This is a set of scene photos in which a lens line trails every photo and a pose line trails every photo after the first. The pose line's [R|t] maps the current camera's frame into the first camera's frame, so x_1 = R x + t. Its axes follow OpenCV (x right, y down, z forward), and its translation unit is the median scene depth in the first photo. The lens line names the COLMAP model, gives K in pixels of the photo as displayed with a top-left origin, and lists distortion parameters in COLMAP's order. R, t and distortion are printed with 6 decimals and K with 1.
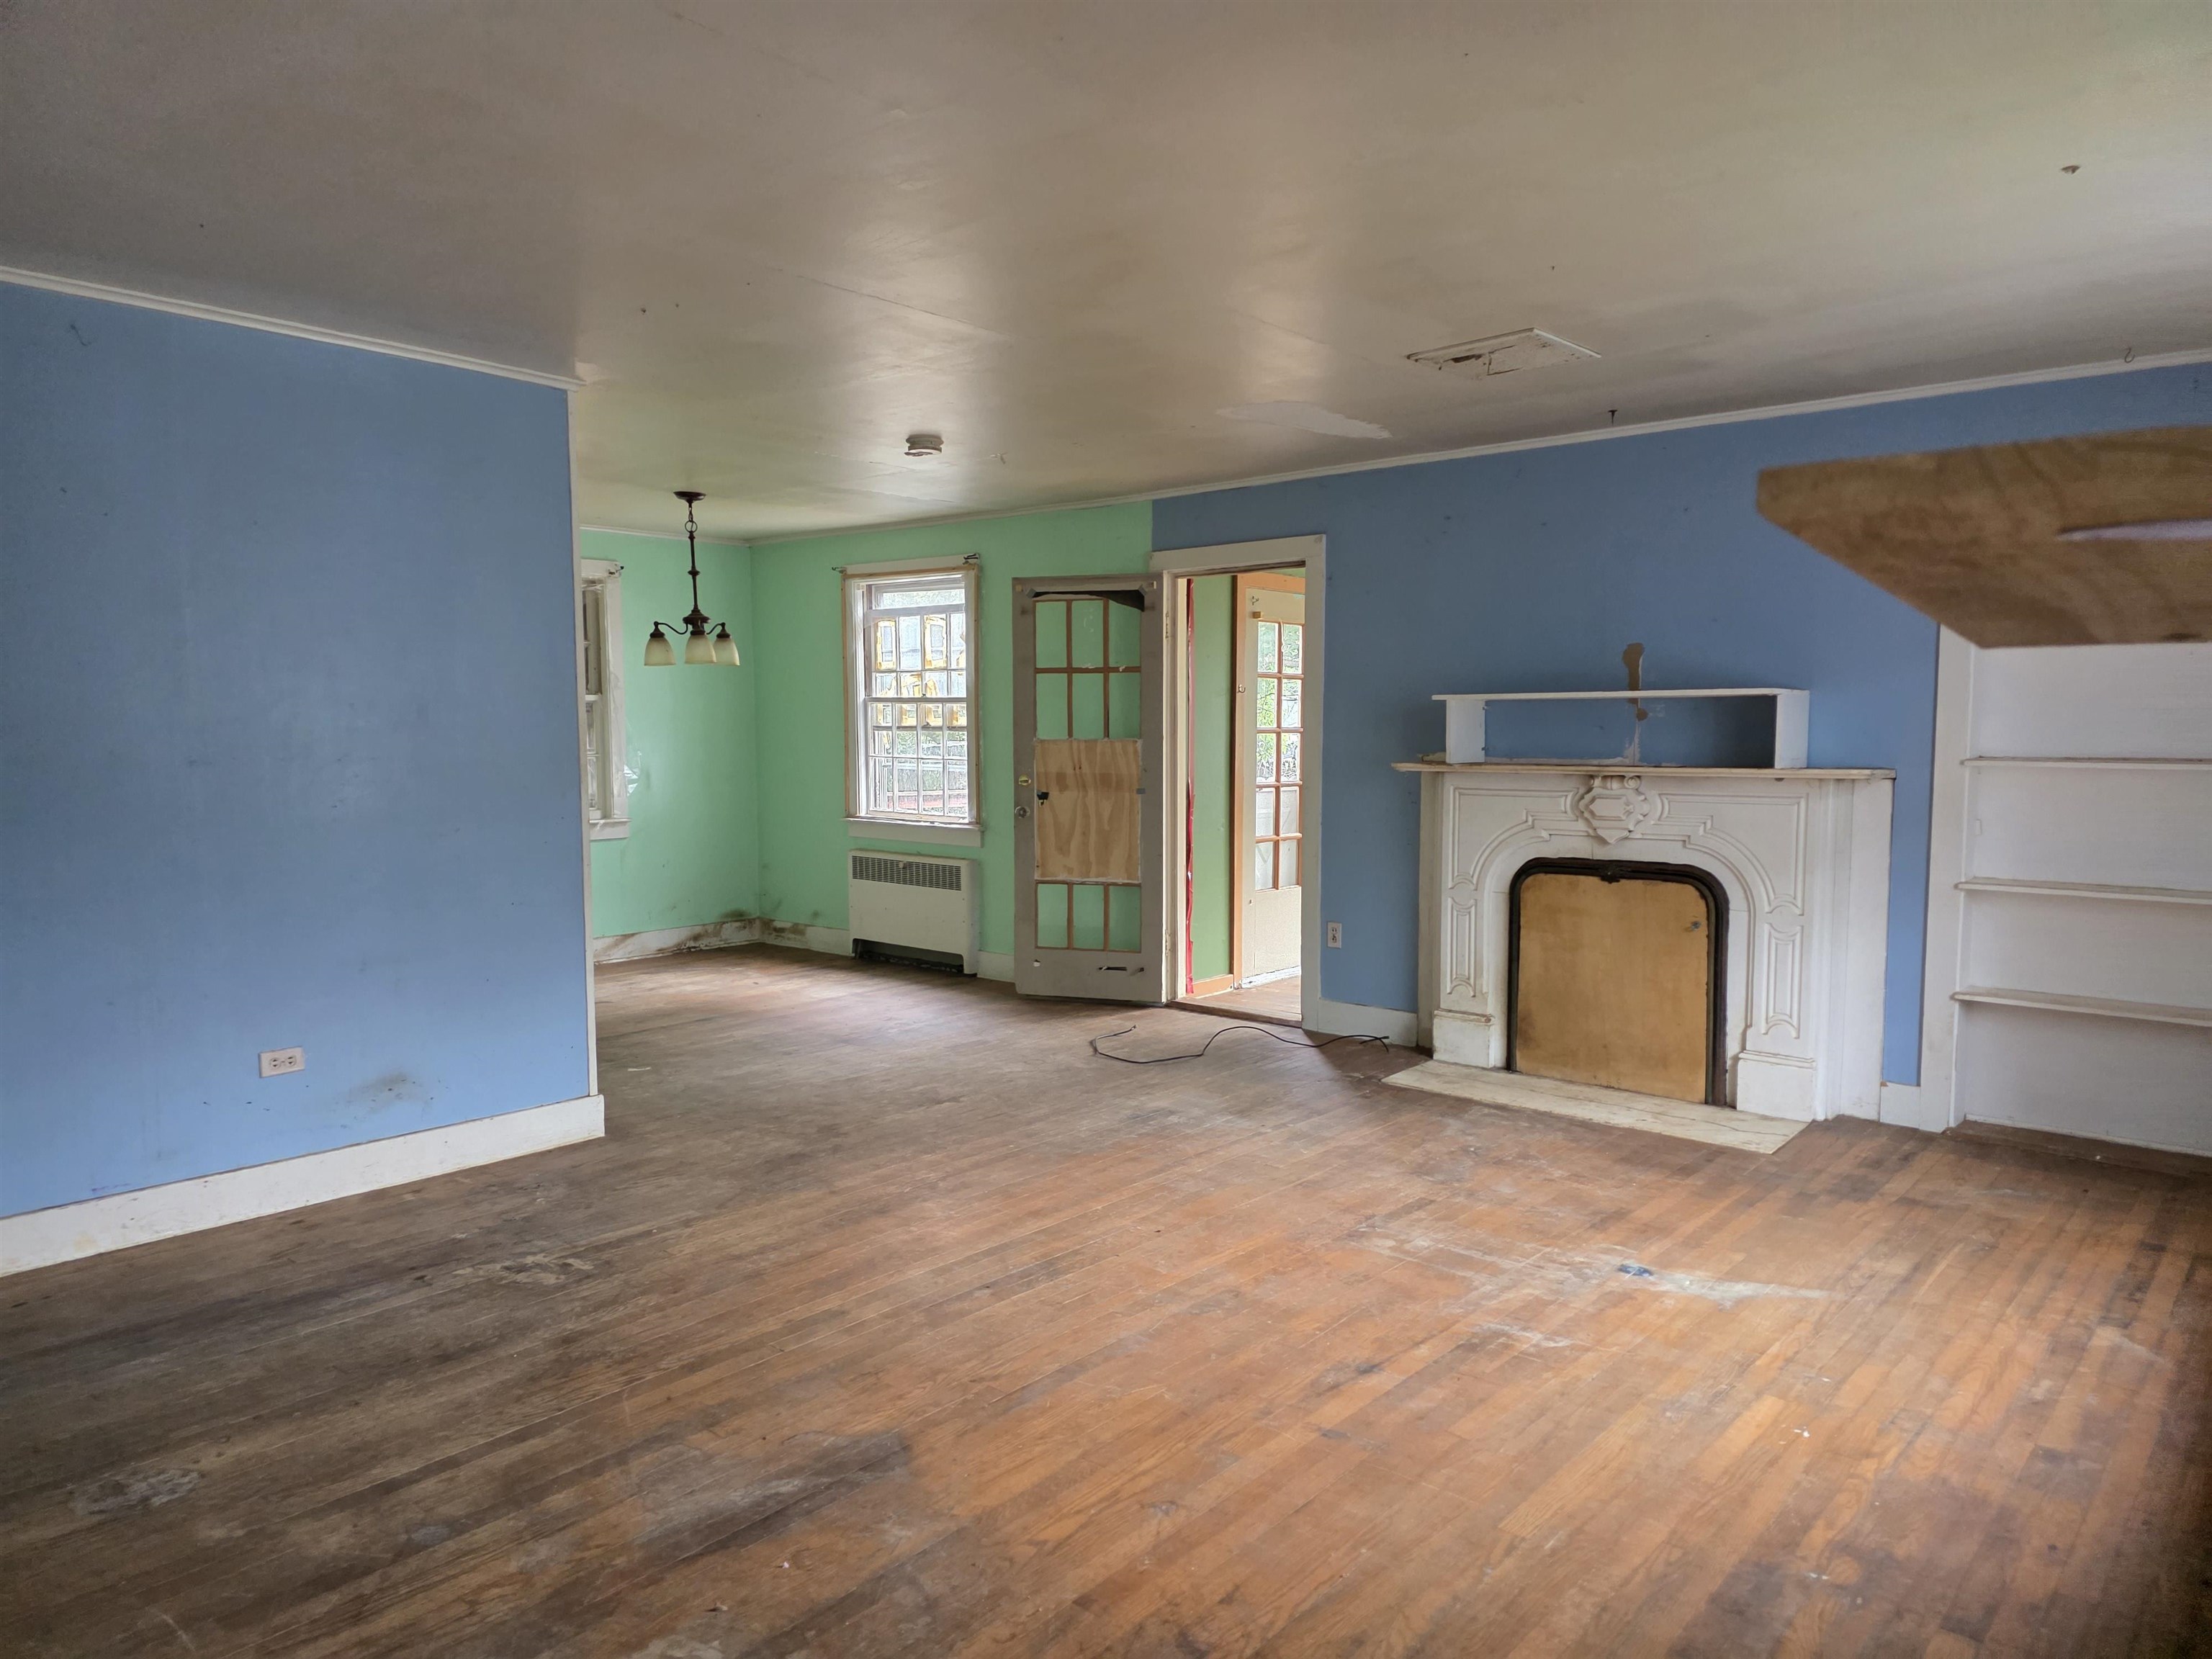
lens RADIAL K [[1458.6, 0, 1128.0], [0, 1458.6, 831.2], [0, 0, 1]] dist [0.024438, -0.017826]
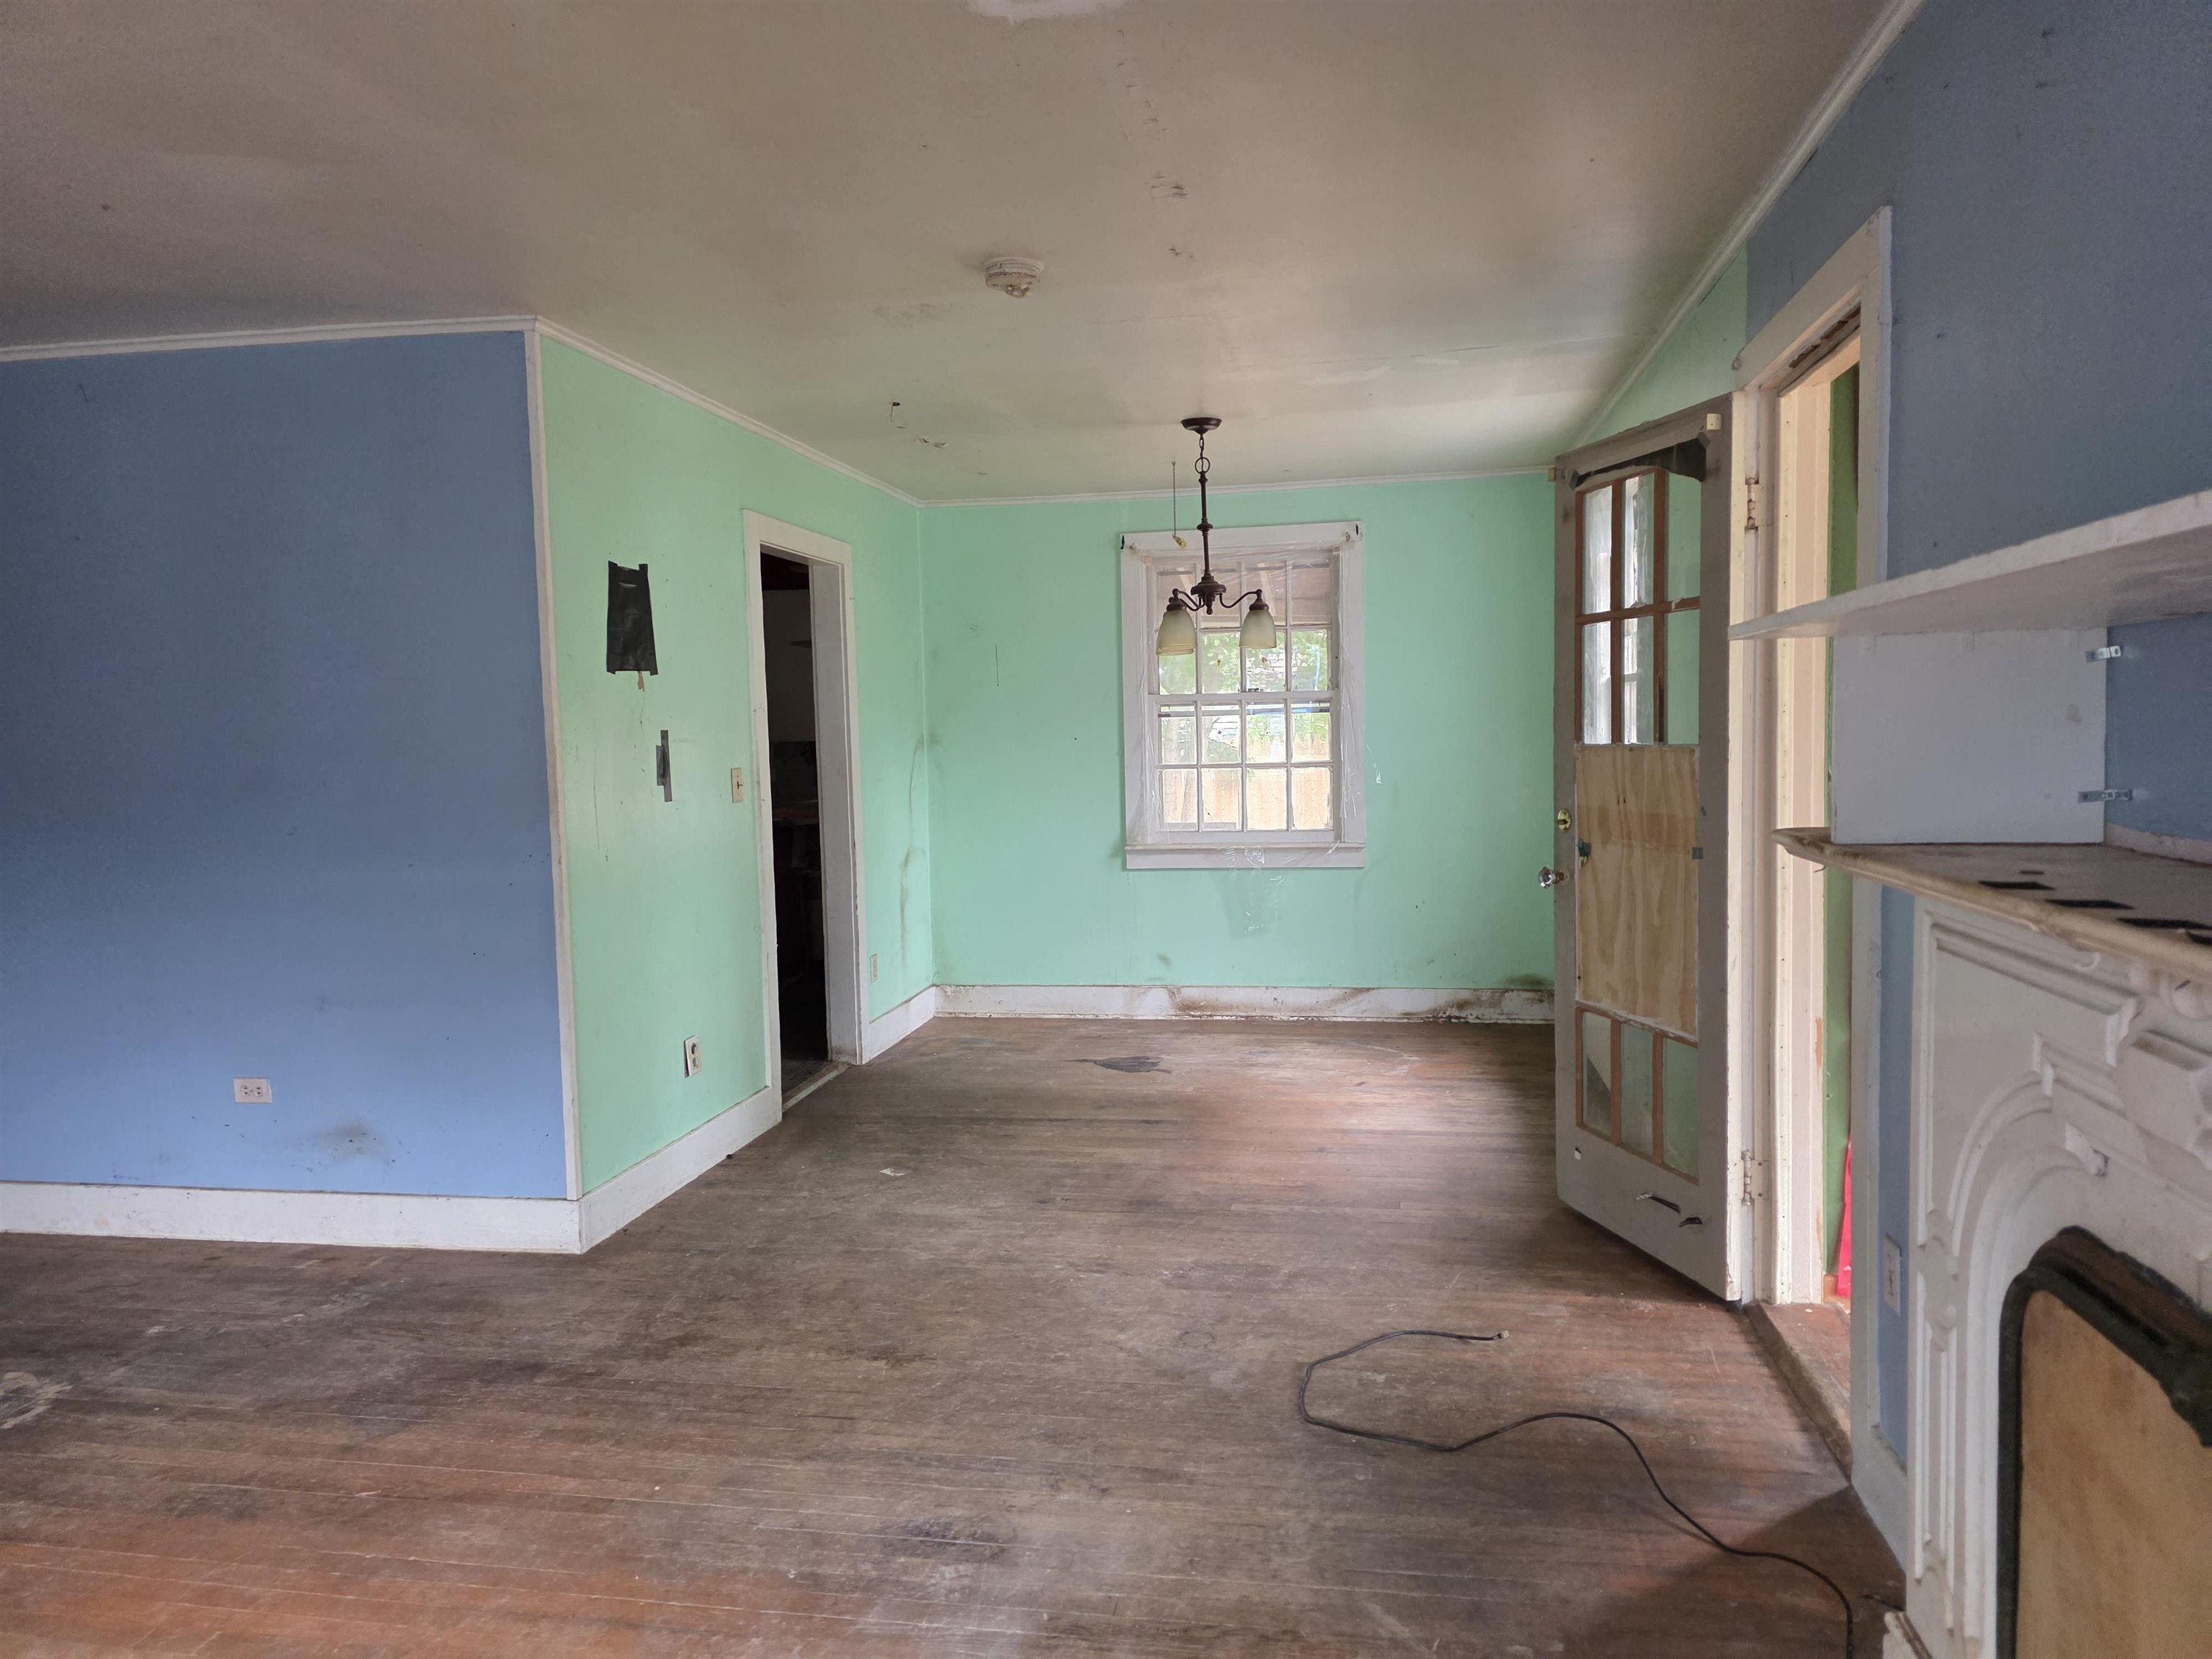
lens RADIAL K [[1458.6, 0, 1106.2], [0, 1458.6, 827.3], [0, 0, 1]] dist [0.024438, -0.017826]
pose [[0.508433, 0.044921, -0.859929, 0.458135], [-0.040615, 0.998778, 0.028161, -0.058517], [0.860143, 0.020608, 0.509636, 0.811464]]
